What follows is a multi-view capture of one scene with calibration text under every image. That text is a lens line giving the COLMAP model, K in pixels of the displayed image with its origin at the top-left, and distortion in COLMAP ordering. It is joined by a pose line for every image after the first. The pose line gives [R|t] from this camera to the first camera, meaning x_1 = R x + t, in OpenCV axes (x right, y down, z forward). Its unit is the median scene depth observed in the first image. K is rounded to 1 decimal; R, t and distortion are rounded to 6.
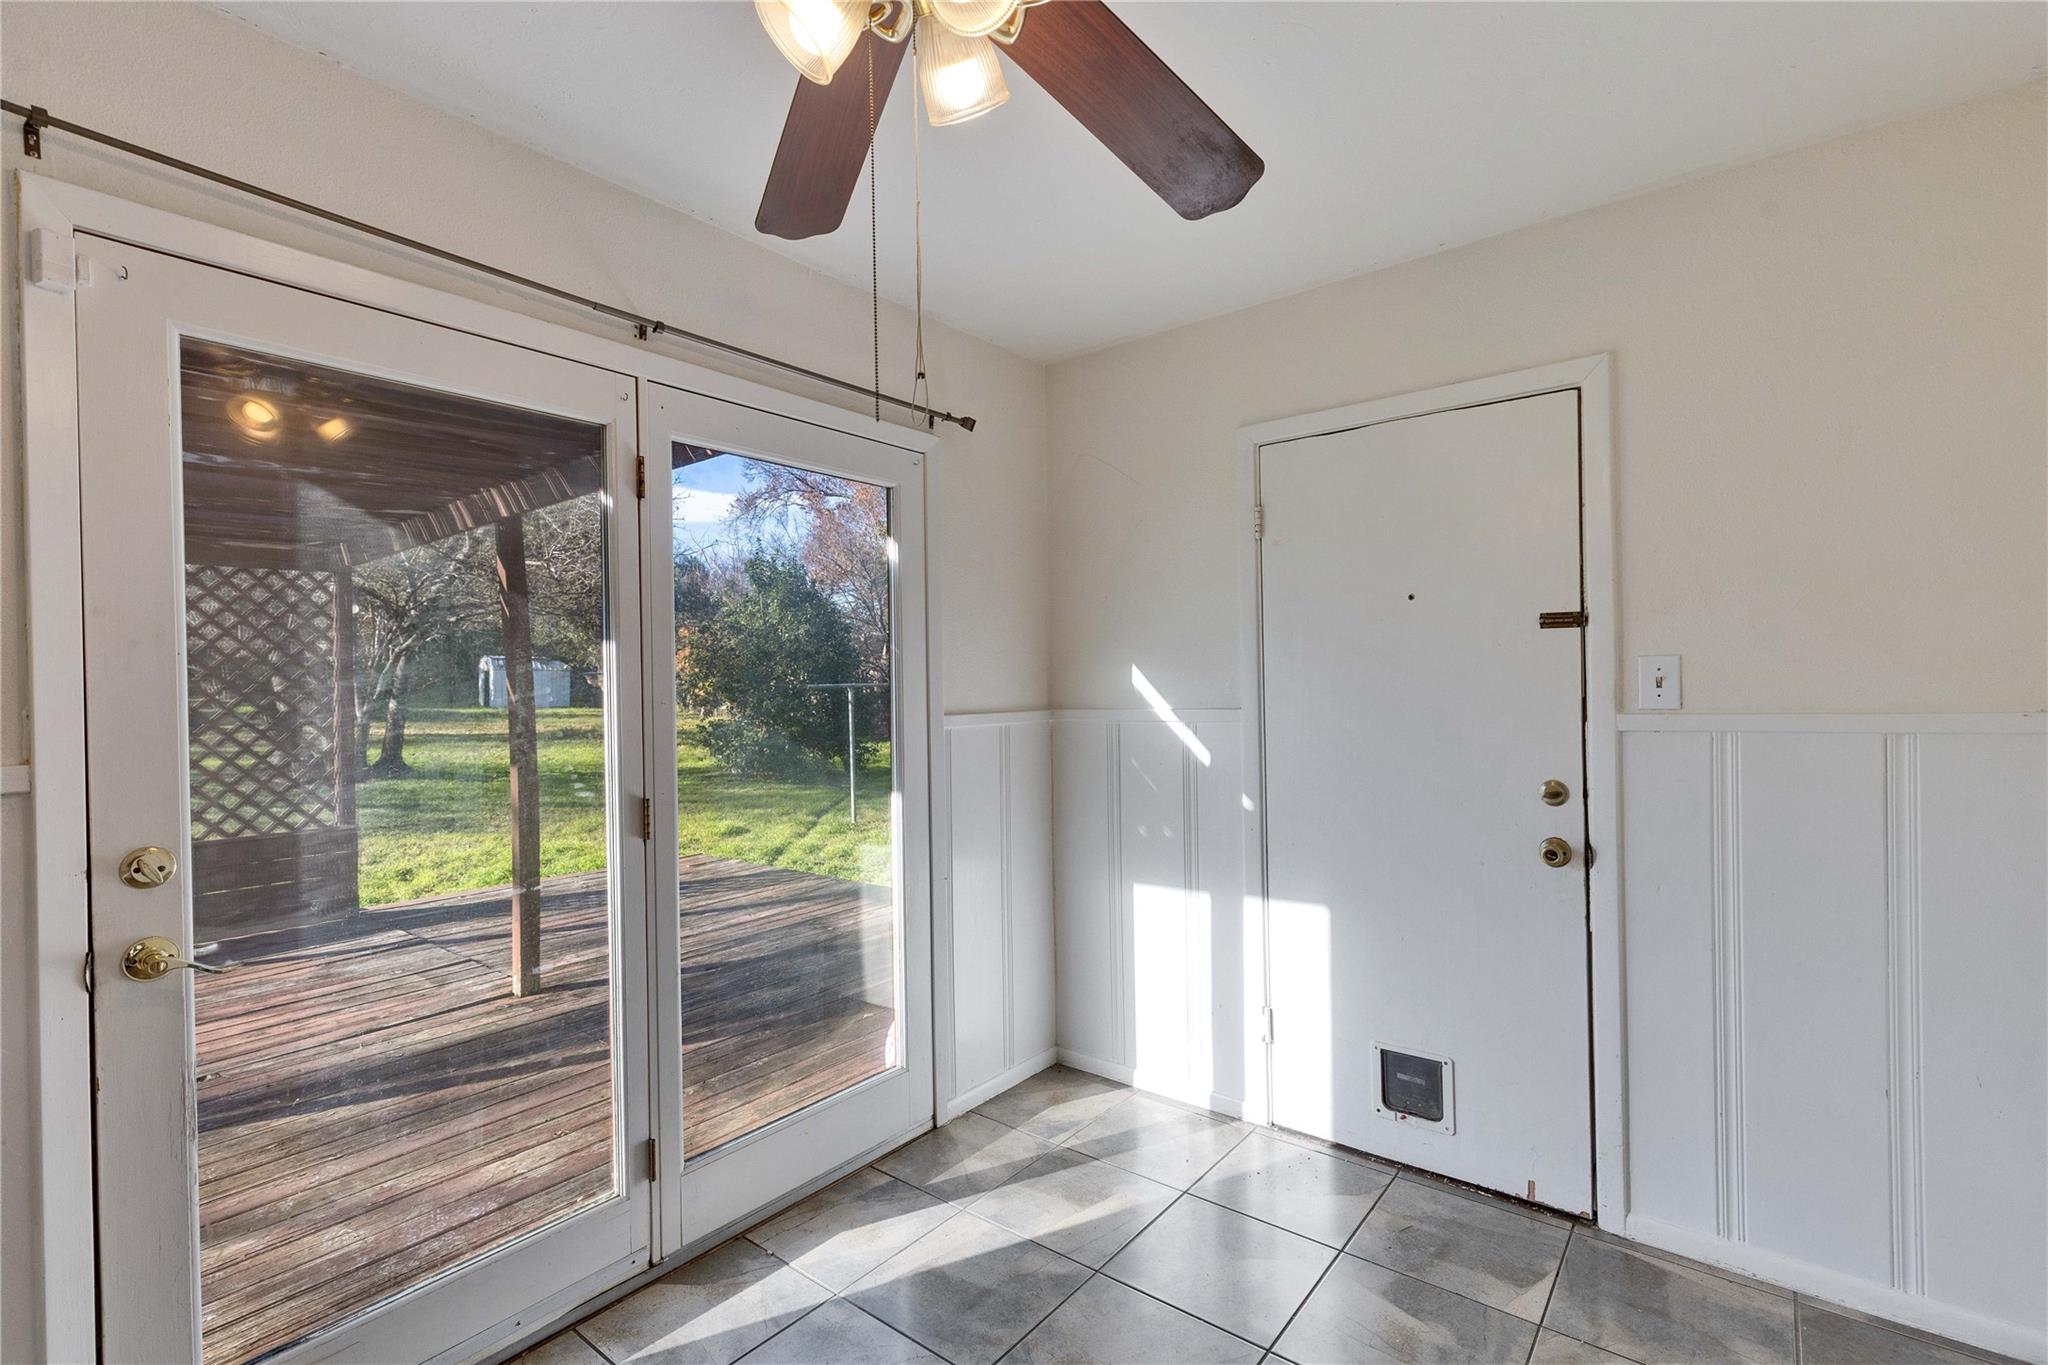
lens RADIAL K [[915.0, 0, 1017.1], [0, 915.0, 690.5], [0, 0, 1]] dist [0.009932, -0.000803]
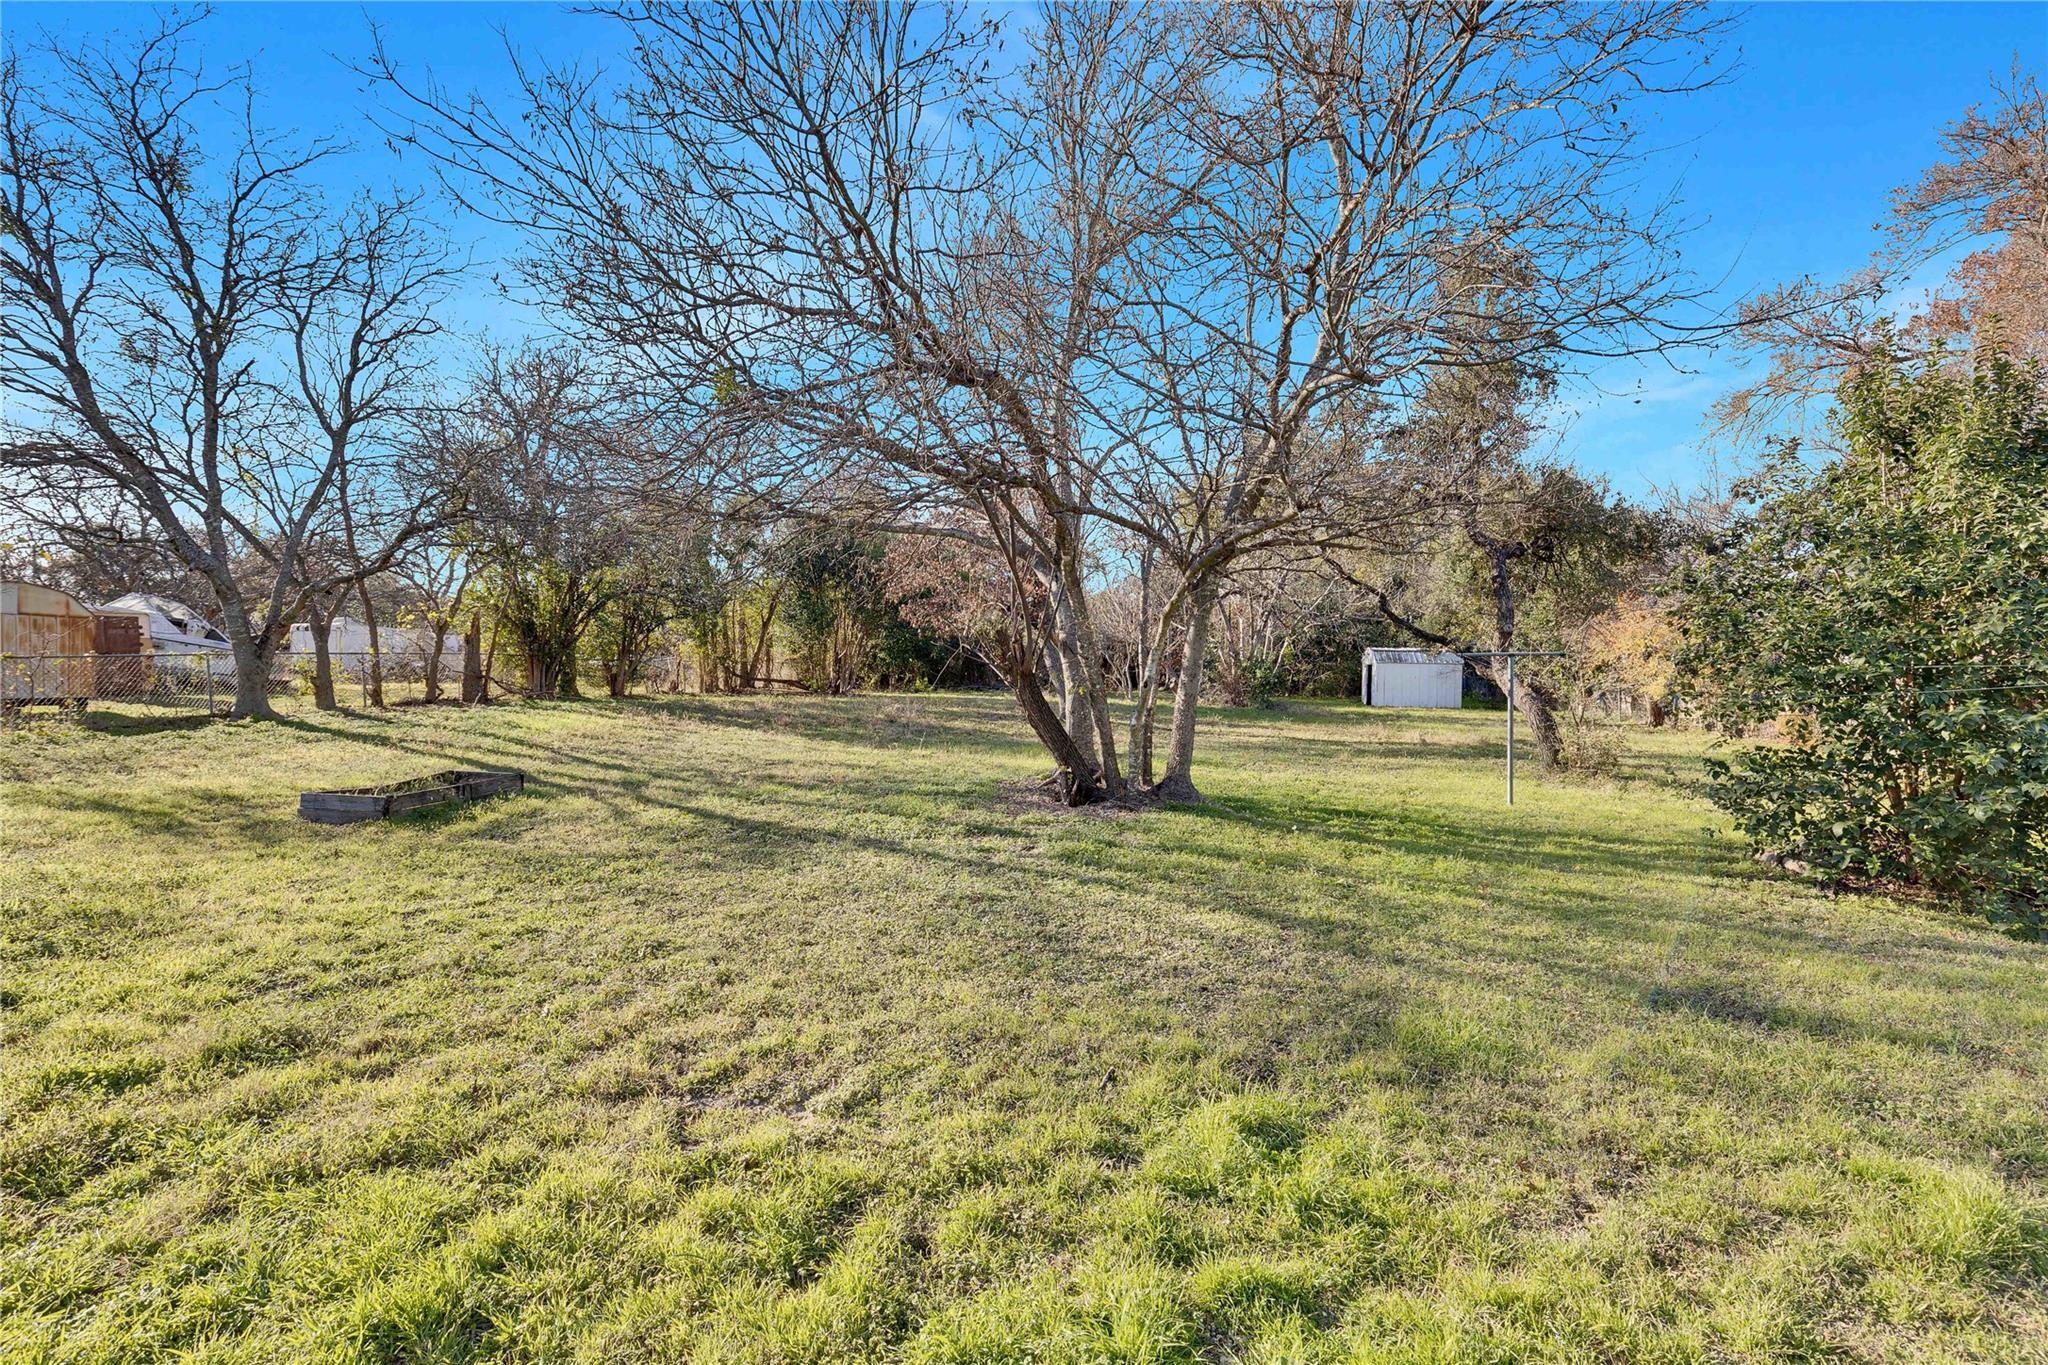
lens RADIAL K [[960.4, 0, 1021.9], [0, 960.4, 693.7], [0, 0, 1]] dist [0.014112, -0.000494]
pose [[0.629305, 0.013079, -0.777048, -0.115585], [-0.010828, 0.999909, 0.008061, 0.003669], [0.777083, 0.003341, 0.629389, 0.258505]]
